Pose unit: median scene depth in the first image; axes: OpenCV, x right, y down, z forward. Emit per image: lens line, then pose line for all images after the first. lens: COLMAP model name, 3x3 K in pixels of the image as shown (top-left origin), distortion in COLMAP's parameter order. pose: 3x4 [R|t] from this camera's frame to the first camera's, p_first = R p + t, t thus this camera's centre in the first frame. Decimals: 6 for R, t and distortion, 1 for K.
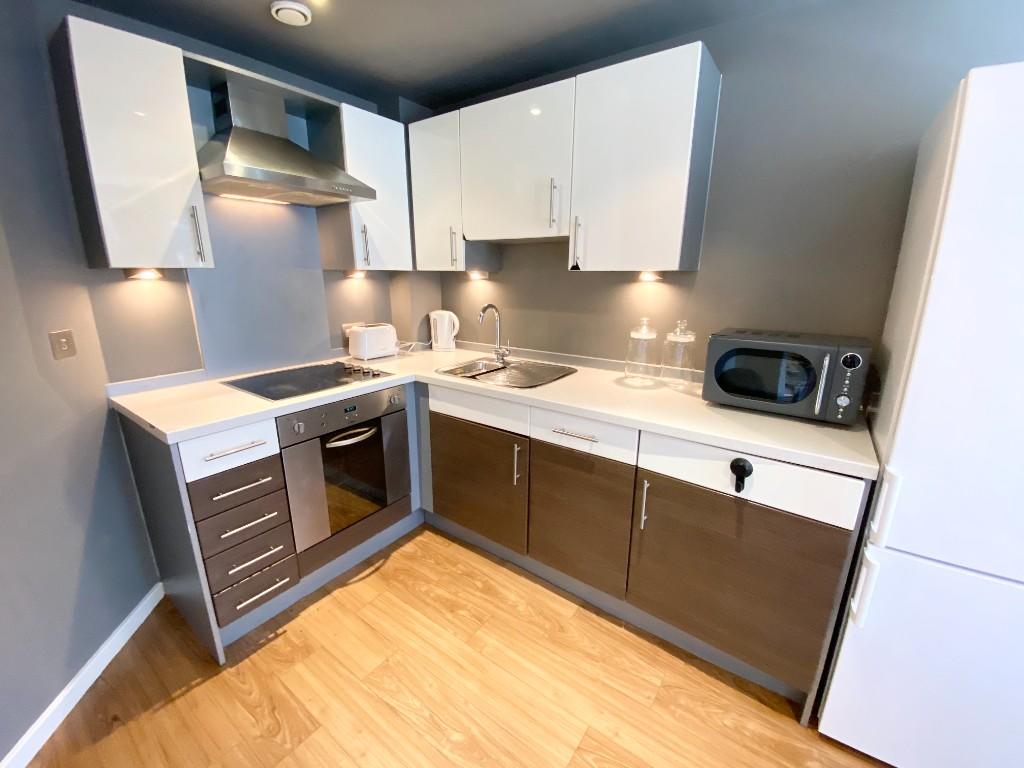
lens RADIAL K [[417.0, 0, 512.0], [0, 417.0, 384.0], [0, 0, 1]] dist [0.027722, -0.024092]
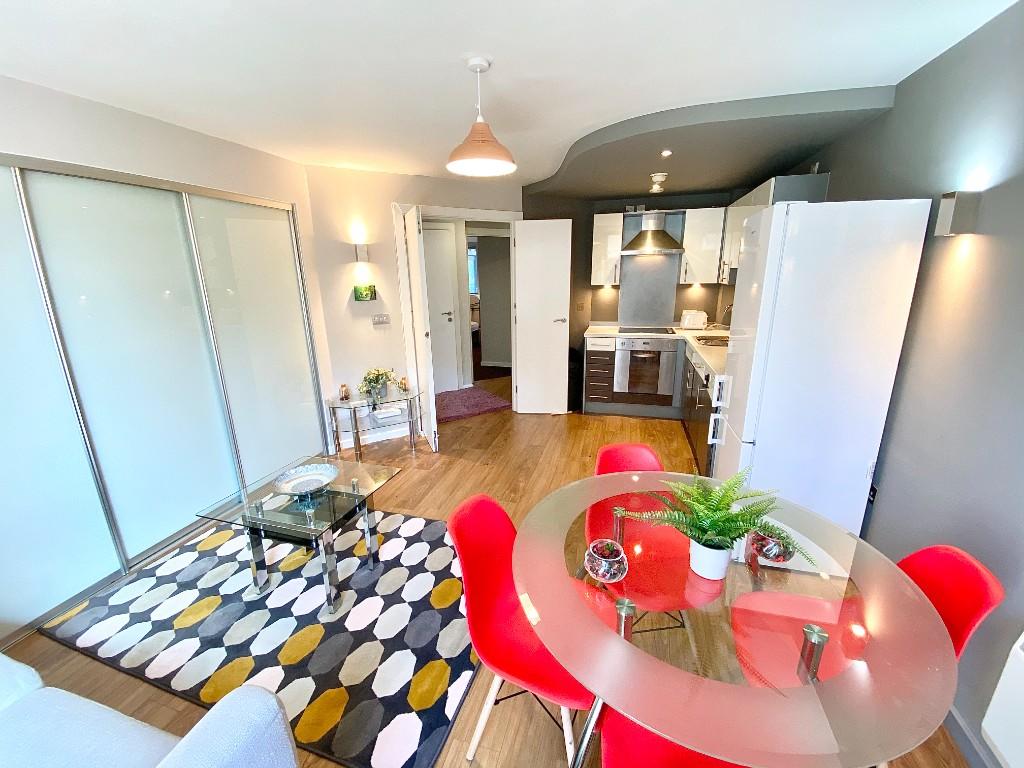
lens RADIAL K [[417.0, 0, 512.0], [0, 417.0, 384.0], [0, 0, 1]] dist [0.027722, -0.024092]
pose [[0.340243, 0.230050, -0.911763, 1.463551], [-0.224815, 0.961395, 0.158679, 0.070967], [0.913068, 0.150988, 0.378827, -0.528955]]
